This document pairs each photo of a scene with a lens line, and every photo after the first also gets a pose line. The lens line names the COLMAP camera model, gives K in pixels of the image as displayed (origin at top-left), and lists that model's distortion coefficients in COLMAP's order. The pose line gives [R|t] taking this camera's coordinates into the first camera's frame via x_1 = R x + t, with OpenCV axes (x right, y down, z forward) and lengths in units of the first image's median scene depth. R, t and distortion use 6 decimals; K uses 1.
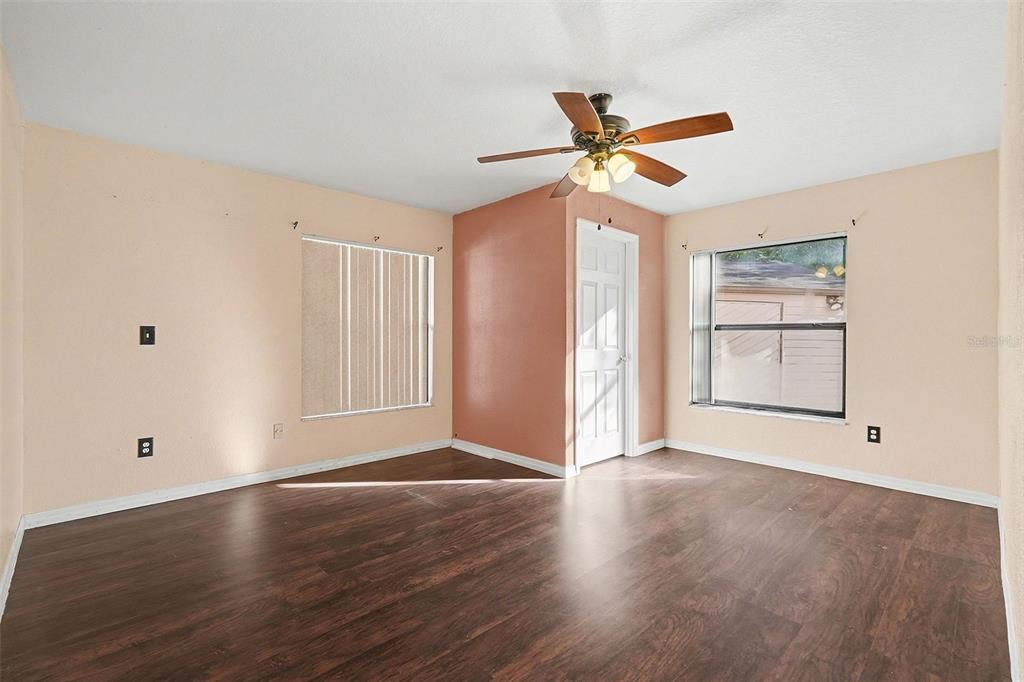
lens RADIAL K [[457.9, 0, 510.9], [0, 457.9, 342.7], [0, 0, 1]] dist [-0.009360, 0.001961]
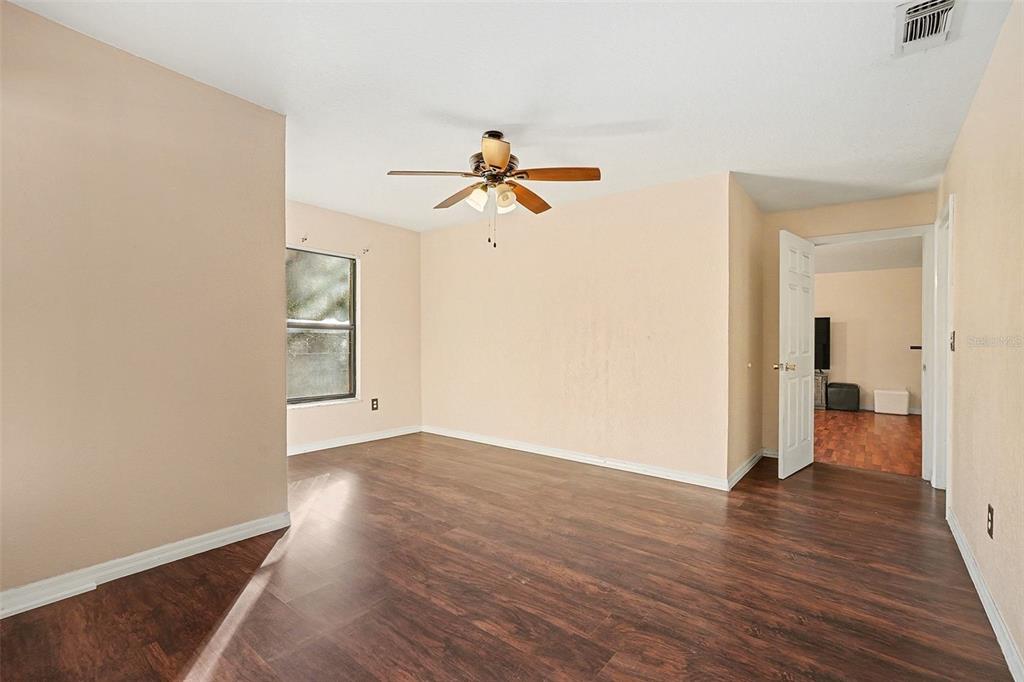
lens RADIAL K [[457.9, 0, 508.9], [0, 457.9, 338.8], [0, 0, 1]] dist [-0.009360, 0.001961]
pose [[-0.126152, -0.001445, 0.992010, -1.014061], [-0.003848, 0.999992, 0.000967, -0.010647], [-0.992003, -0.003696, -0.126157, 1.145661]]
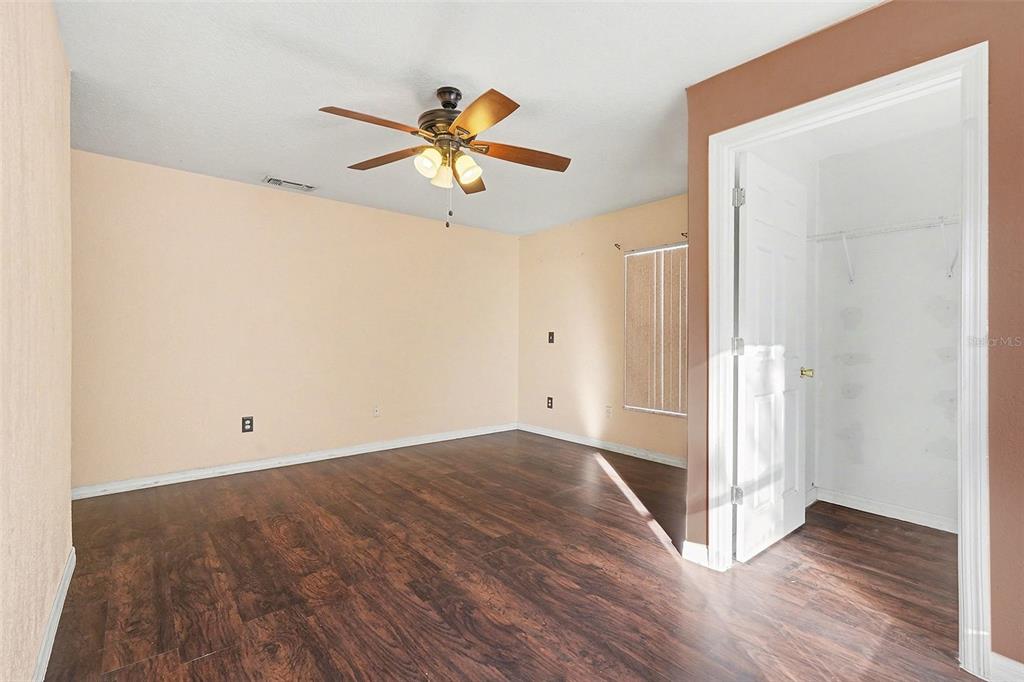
lens RADIAL K [[457.9, 0, 507.1], [0, 457.9, 338.2], [0, 0, 1]] dist [-0.009360, 0.001961]
pose [[-0.076402, -0.005959, -0.997059, 1.195364], [-0.012374, 0.999911, -0.005028, -0.004375], [0.997000, 0.011953, -0.076469, 1.232760]]
